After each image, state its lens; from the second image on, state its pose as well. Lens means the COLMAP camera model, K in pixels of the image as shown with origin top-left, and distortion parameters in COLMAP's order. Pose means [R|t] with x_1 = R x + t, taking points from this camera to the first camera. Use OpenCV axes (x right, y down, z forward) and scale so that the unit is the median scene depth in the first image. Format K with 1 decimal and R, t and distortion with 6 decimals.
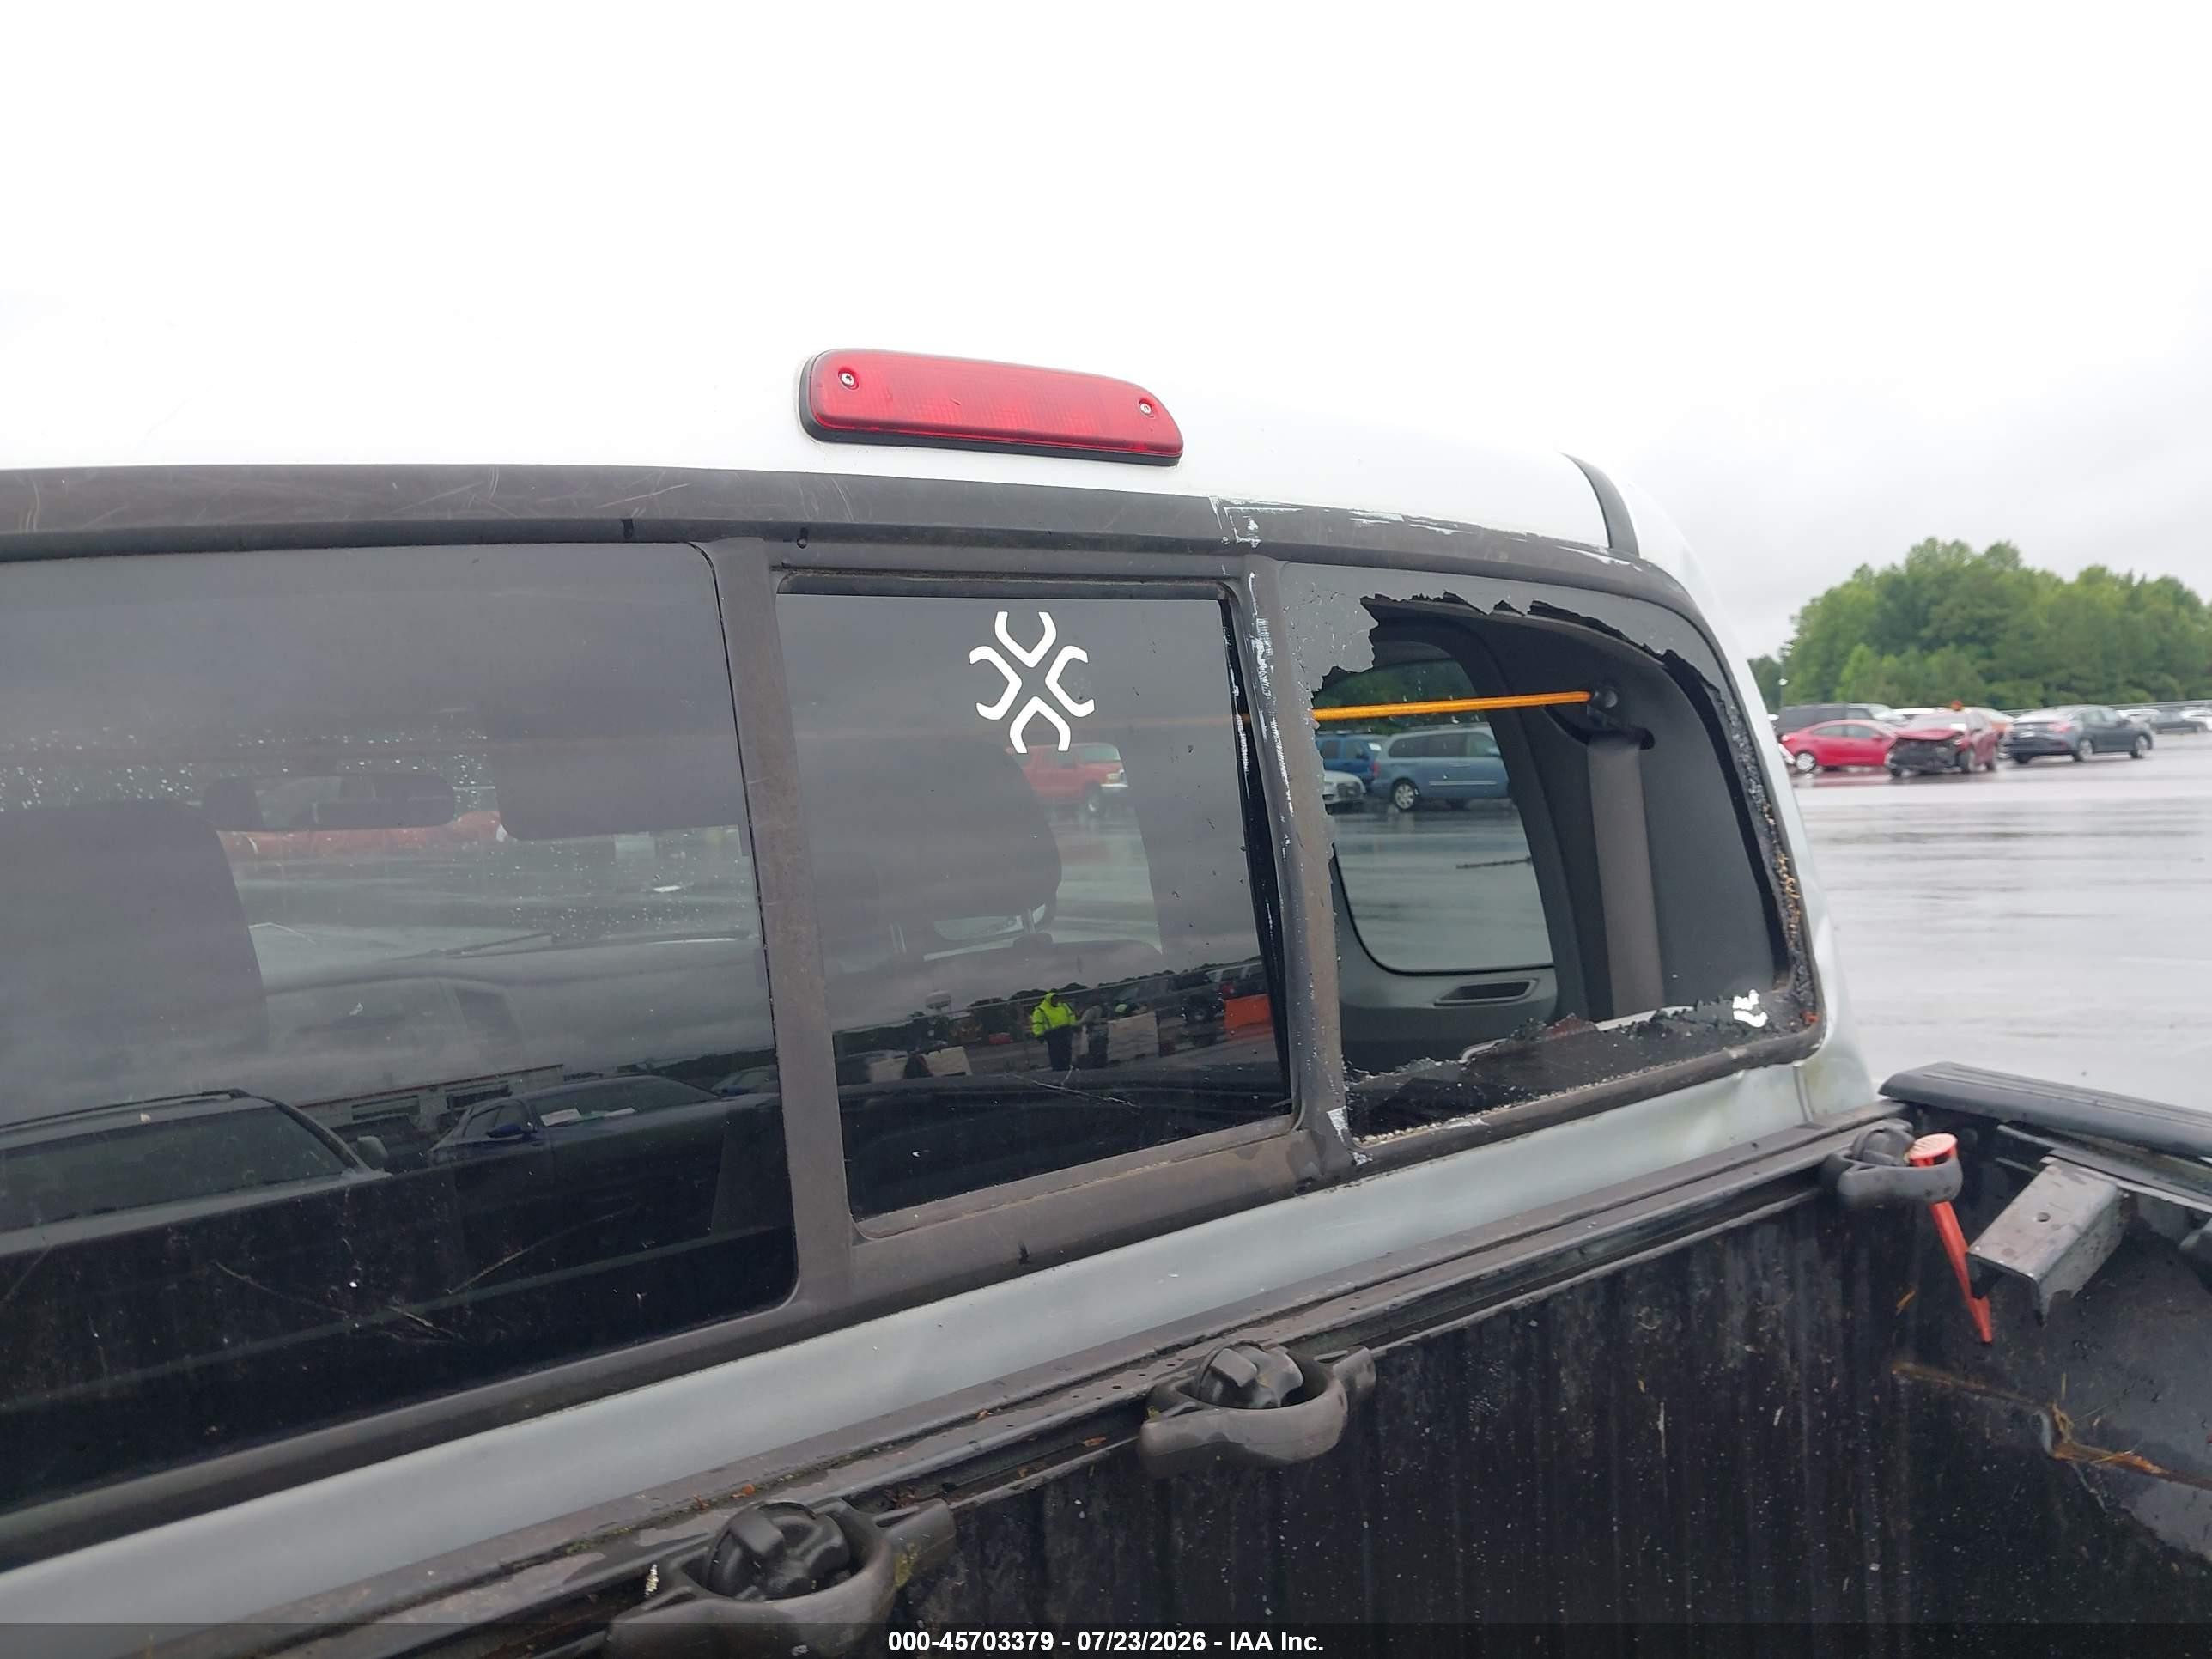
lens RADIAL K [[1754.0, 0, 1109.4], [0, 1754.0, 871.0], [0, 0, 1]] dist [0.114892, -0.236673]
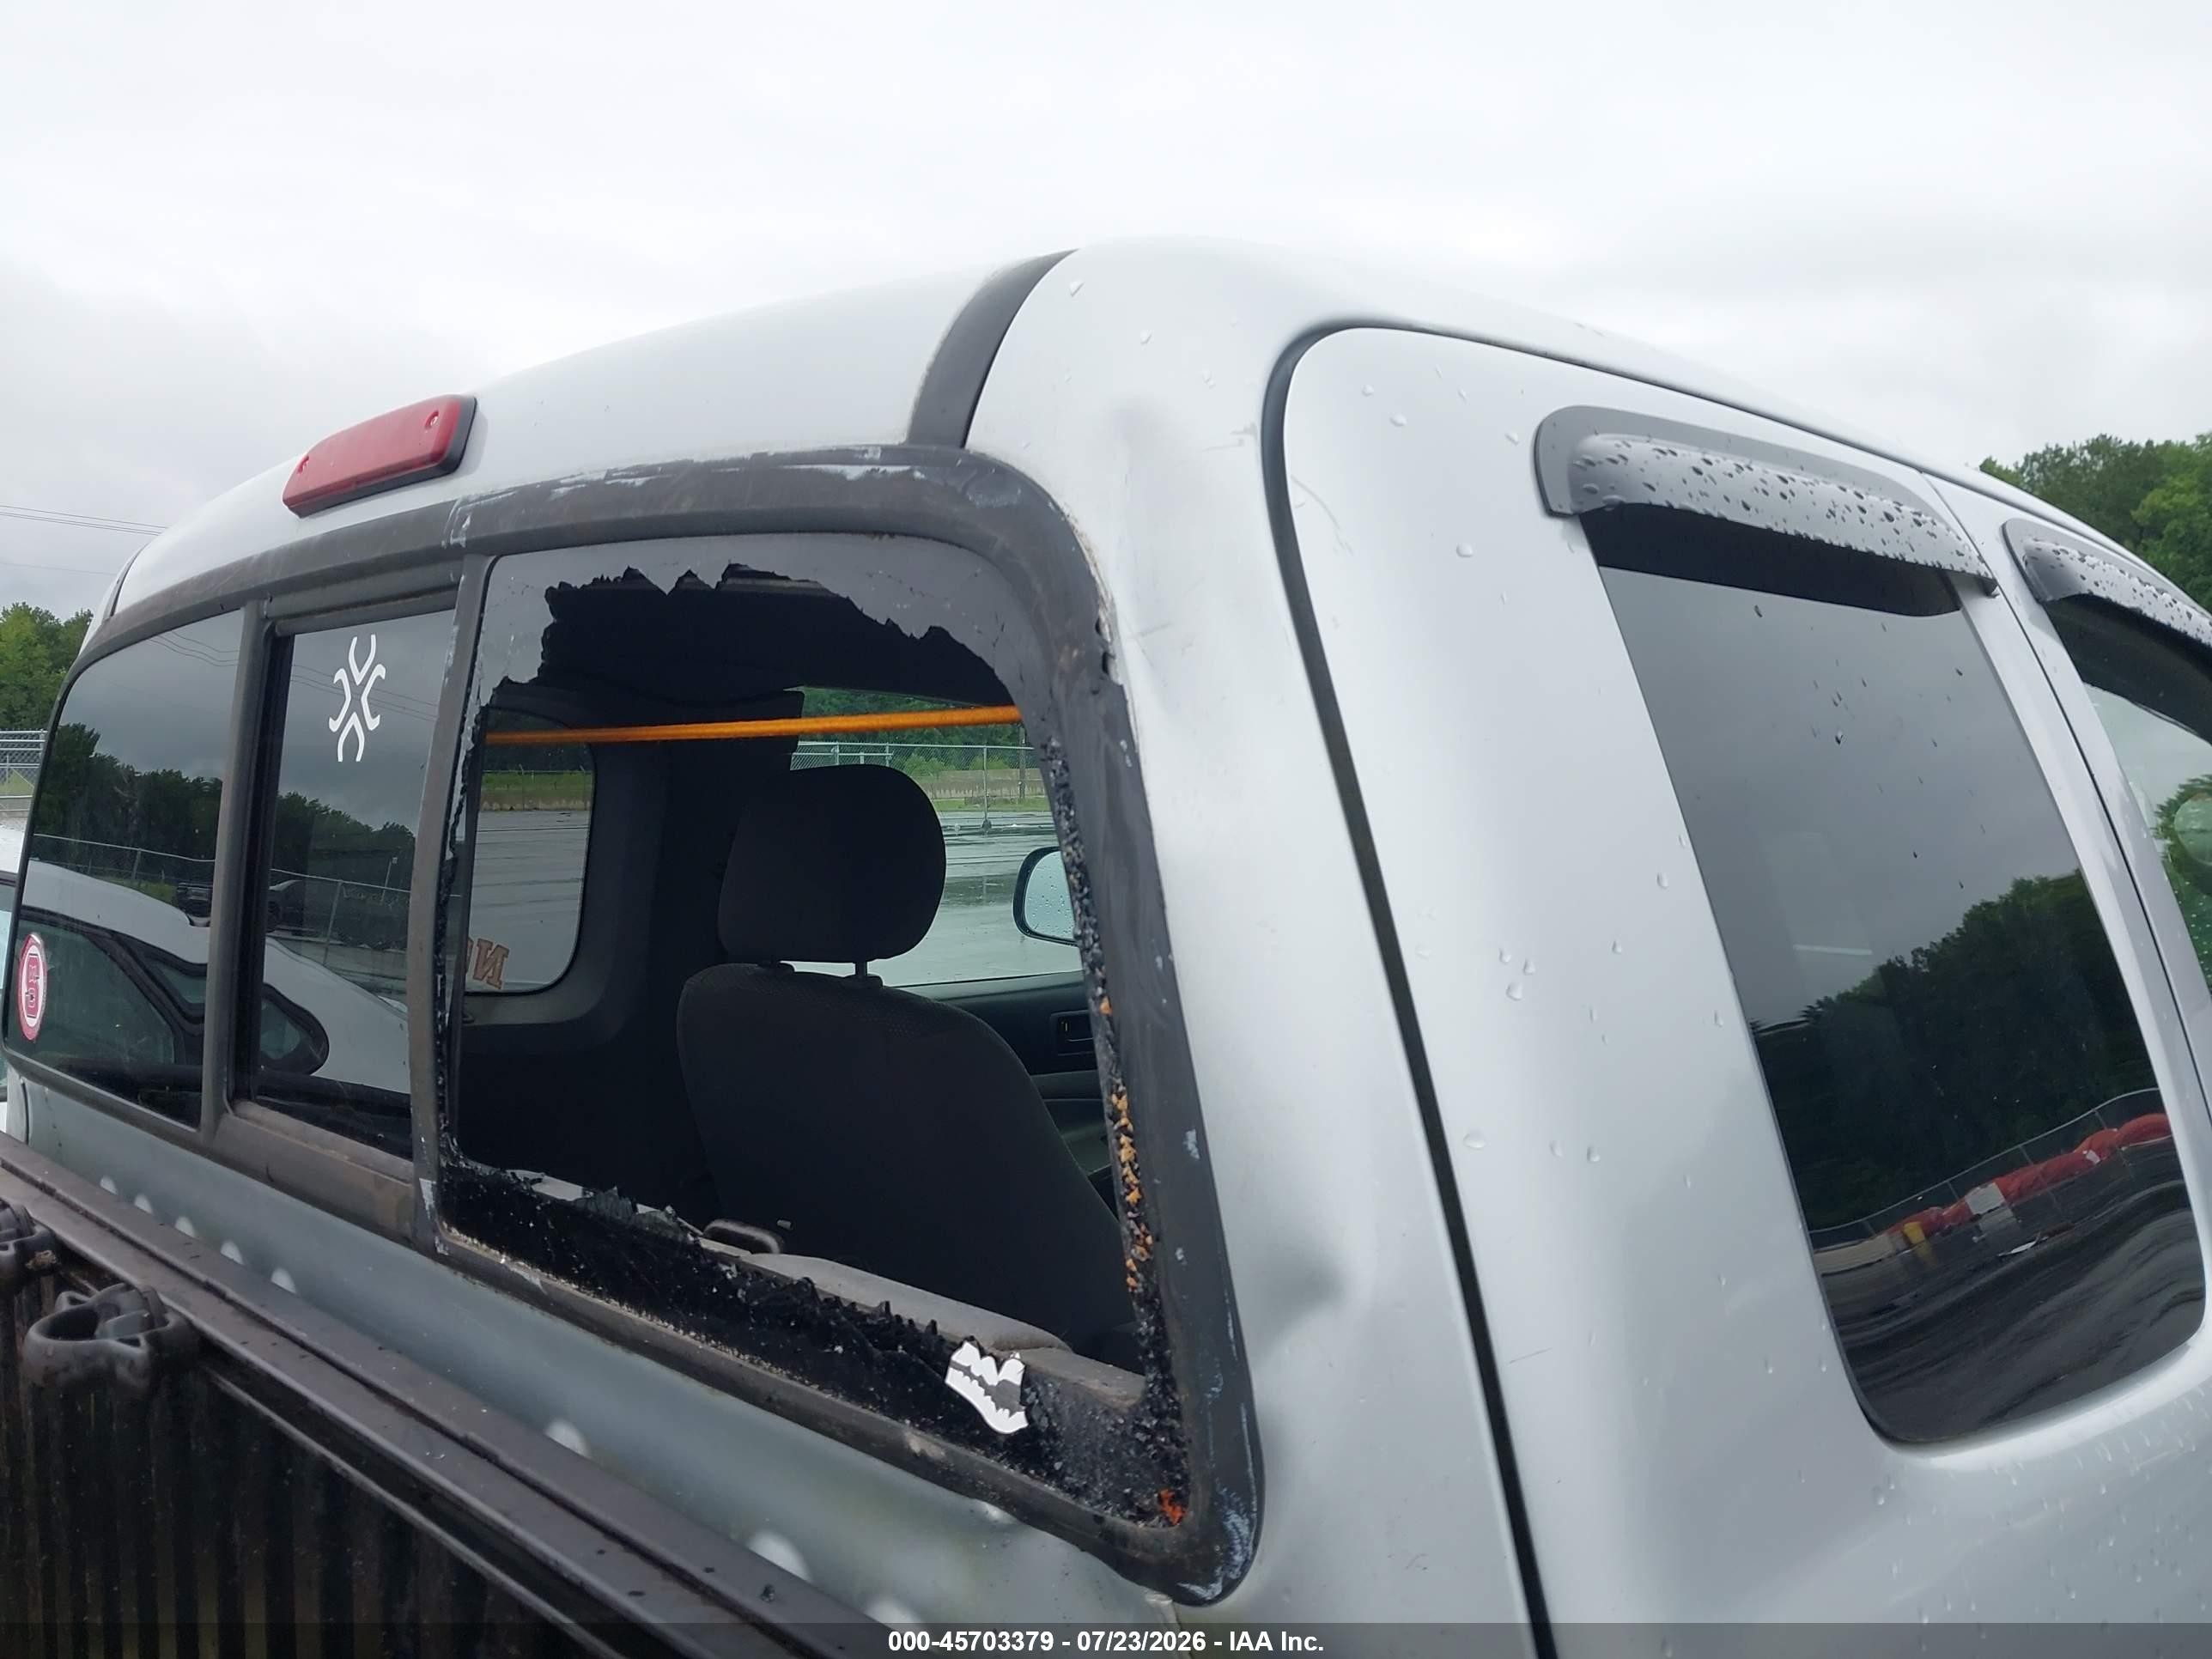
lens RADIAL K [[1724.3, 0, 1103.4], [0, 1724.3, 886.8], [0, 0, 1]] dist [0.048990, -0.078965]
pose [[0.113172, 0.123927, -0.985816, 0.801758], [-0.073012, 0.990546, 0.116140, -0.108984], [0.990889, 0.058833, 0.121151, 0.966394]]
